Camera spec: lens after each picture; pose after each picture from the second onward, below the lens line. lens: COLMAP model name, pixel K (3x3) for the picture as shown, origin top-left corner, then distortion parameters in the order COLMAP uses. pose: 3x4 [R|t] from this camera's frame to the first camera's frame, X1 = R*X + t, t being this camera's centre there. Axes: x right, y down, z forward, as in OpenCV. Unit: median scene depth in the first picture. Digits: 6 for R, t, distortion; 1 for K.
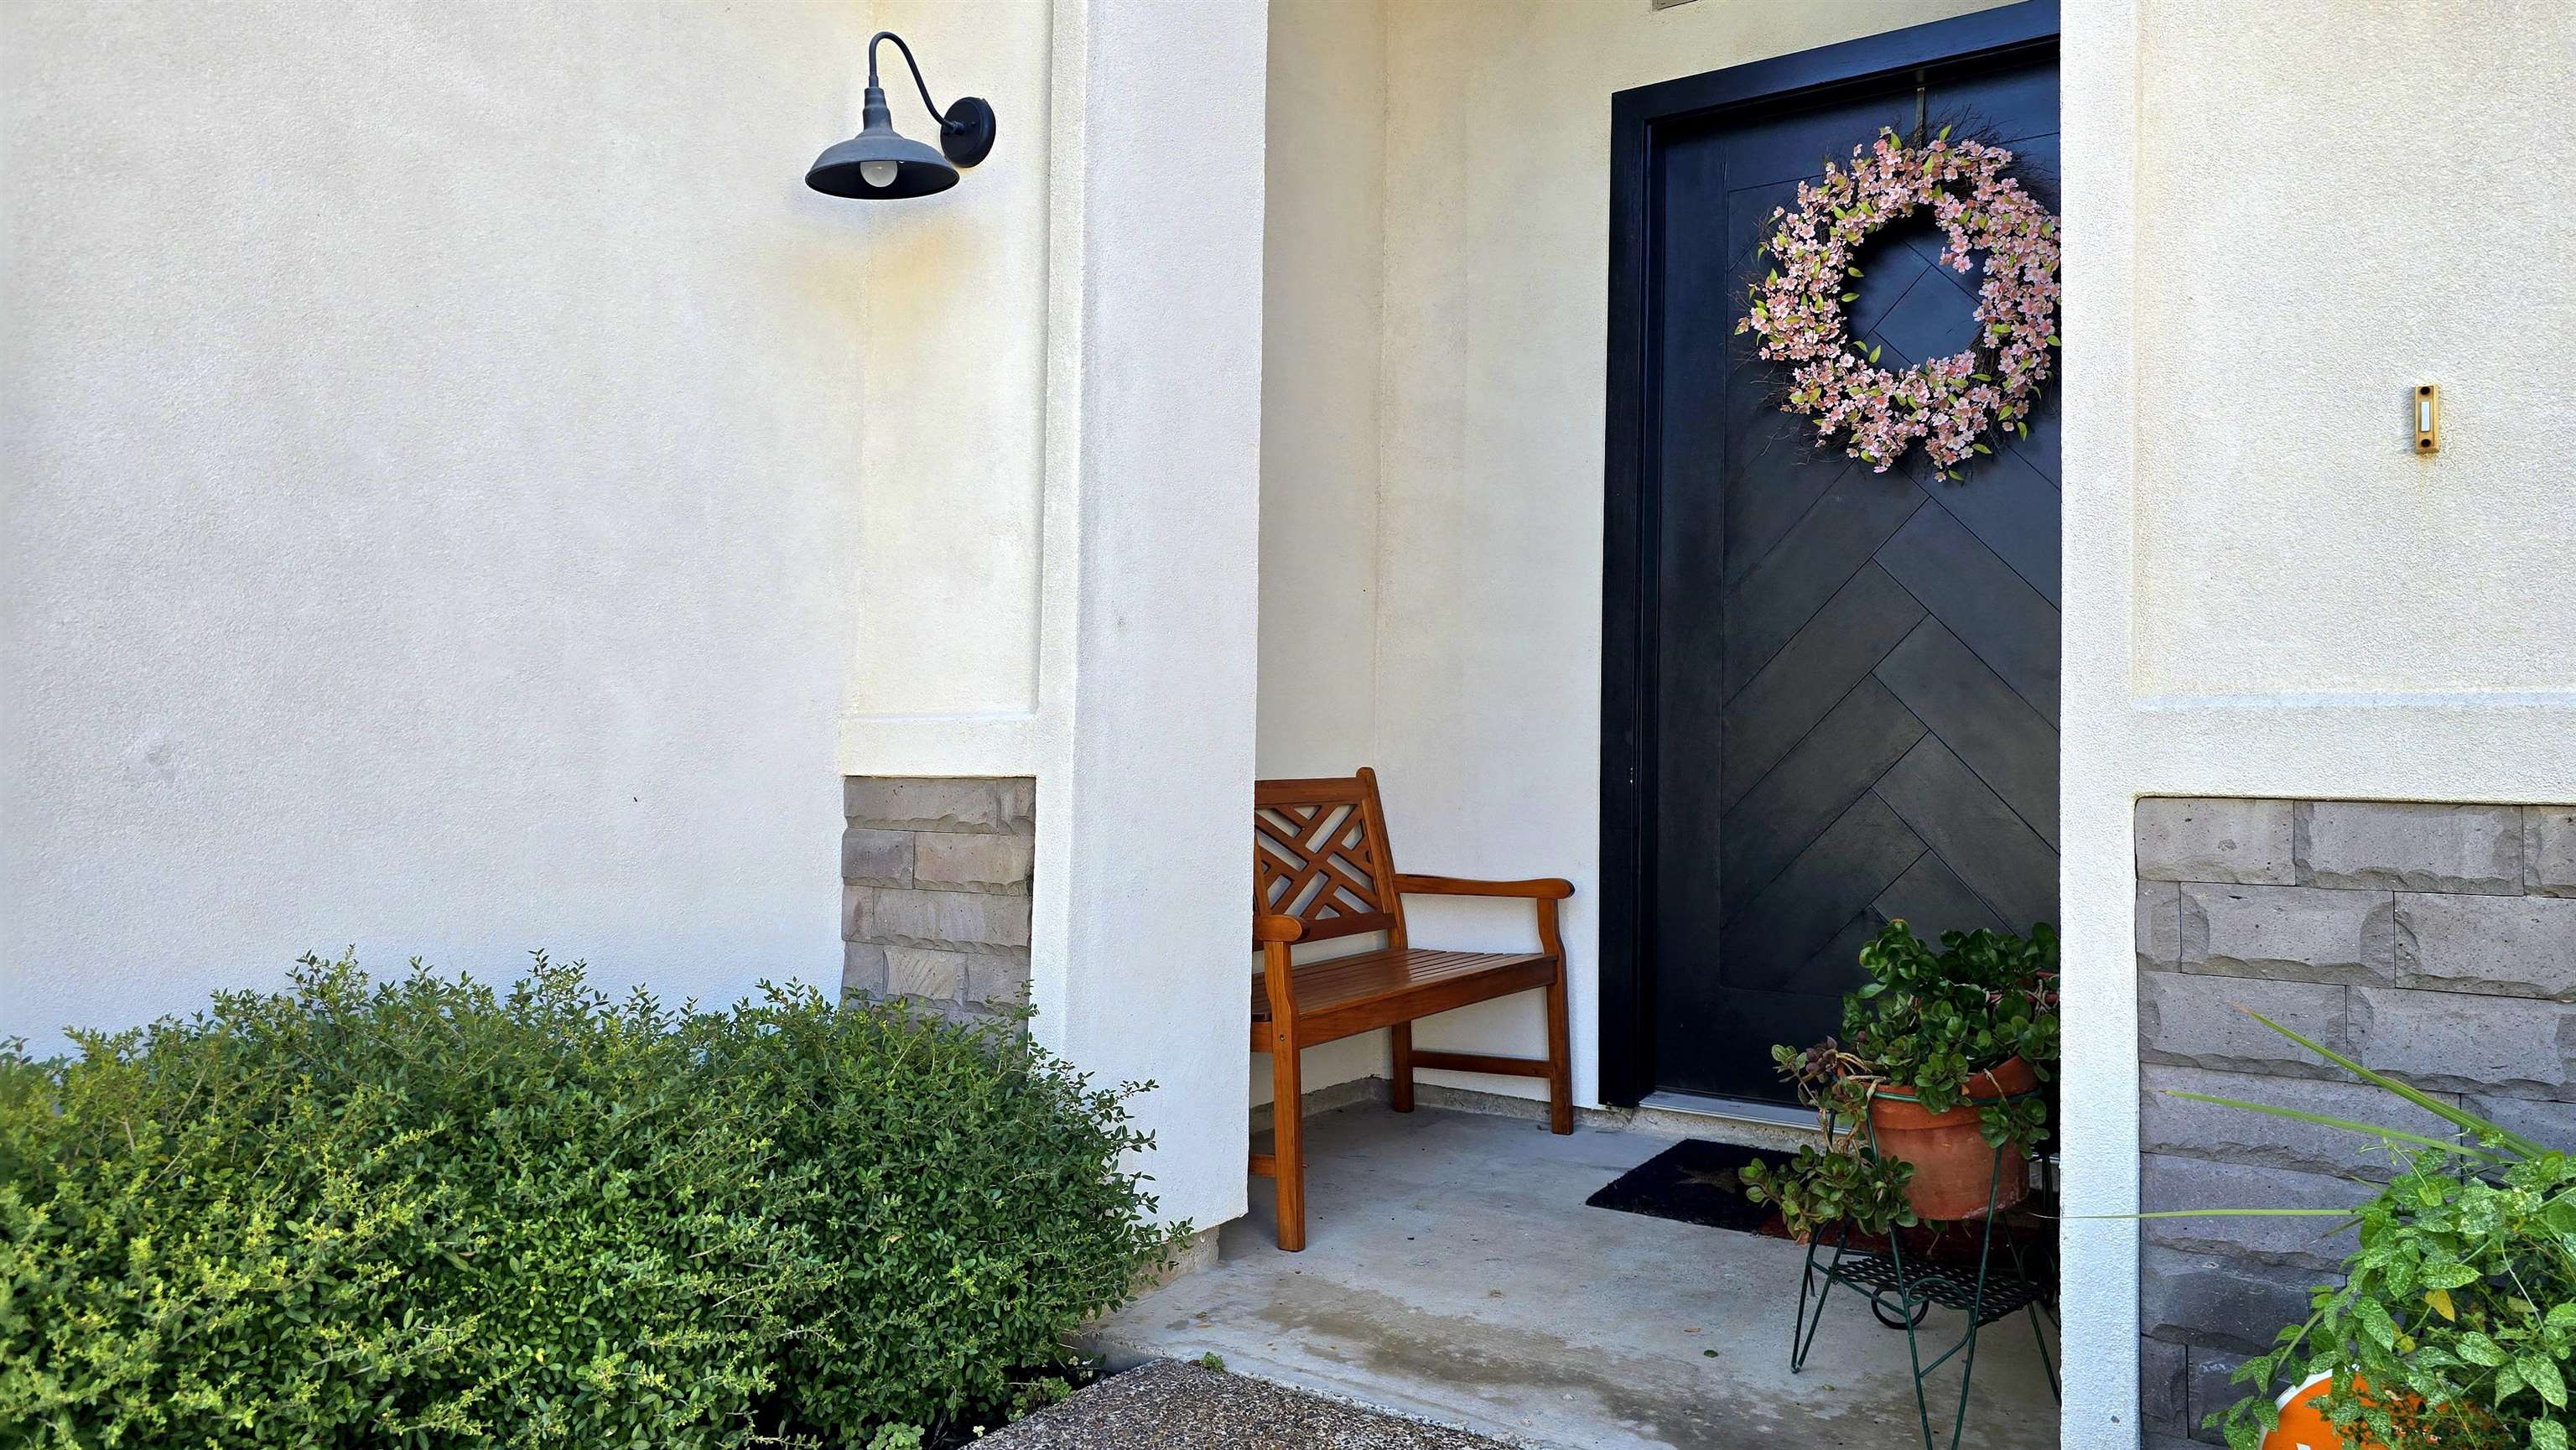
lens RADIAL K [[1771.3, 0, 1317.1], [0, 1771.3, 680.7], [0, 0, 1]] dist [0.076945, -0.075737]
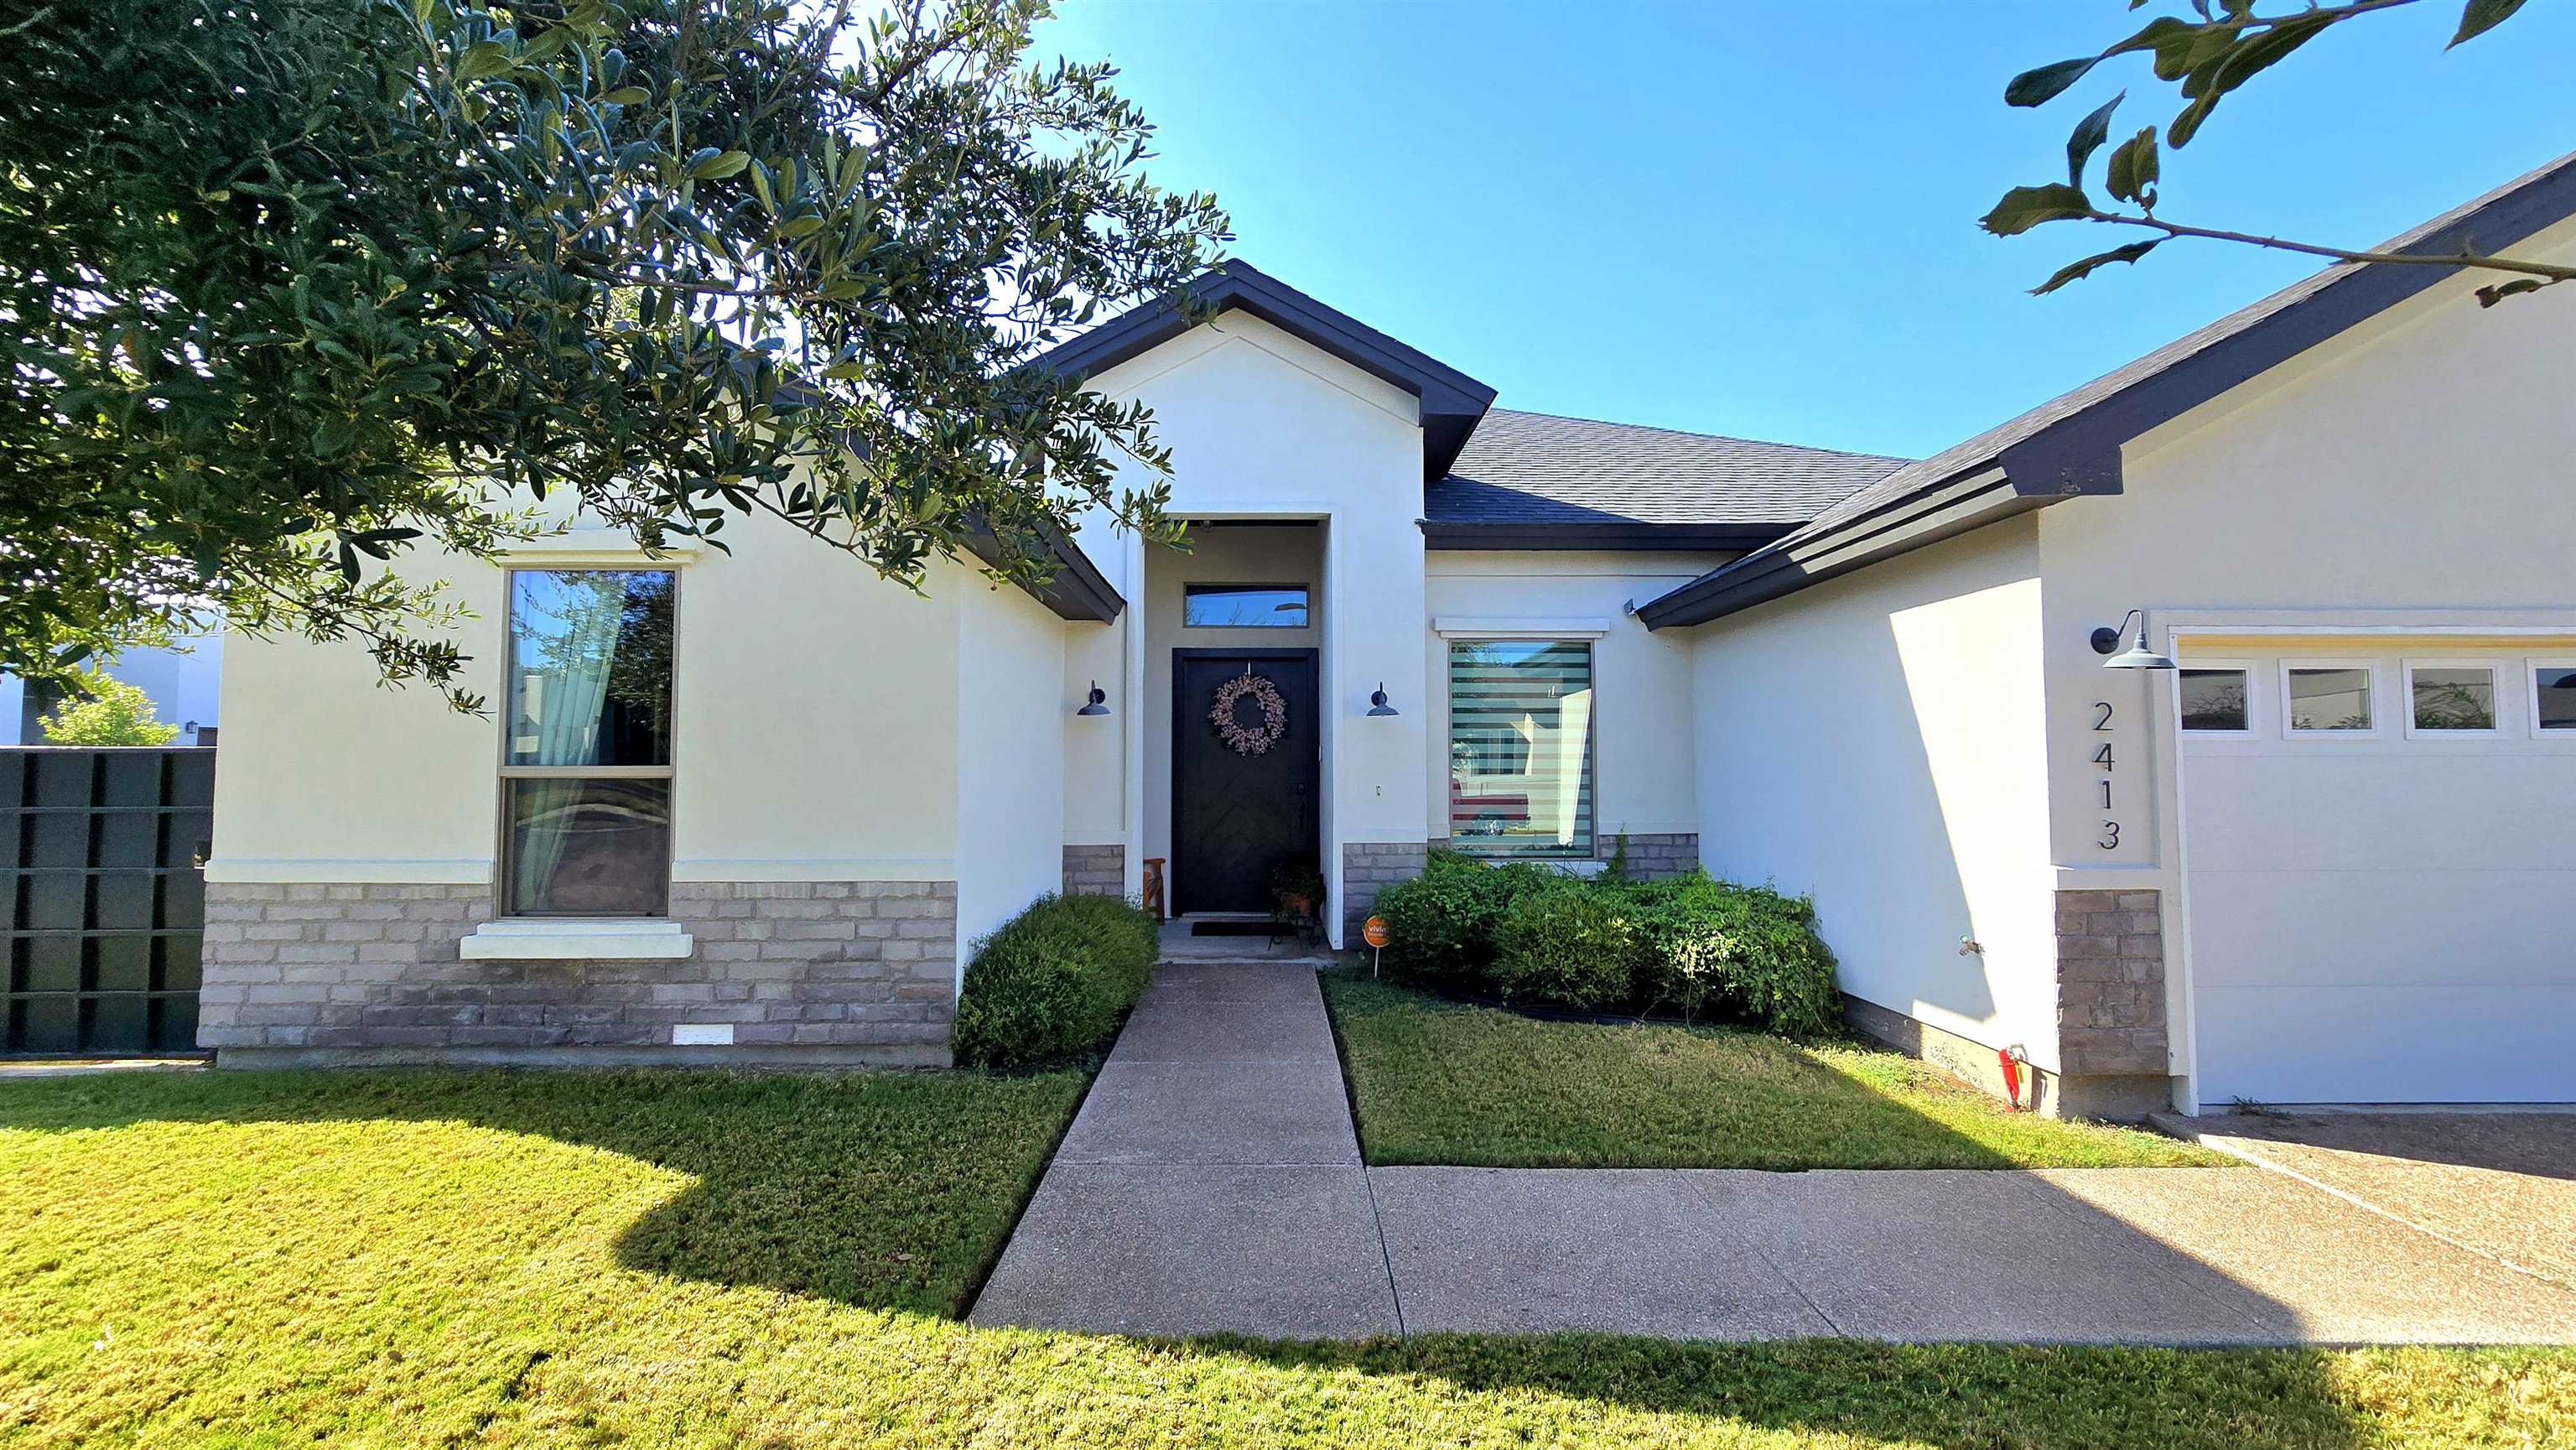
lens RADIAL K [[1046.8, 0, 1274.5], [0, 1046.8, 711.2], [0, 0, 1]] dist [-0.005629, 0.000741]
pose [[0.837774, 0.013185, 0.545858, -0.977196], [-0.008636, 0.999903, -0.010898, -0.197530], [-0.545949, 0.004416, 0.837807, -1.103633]]
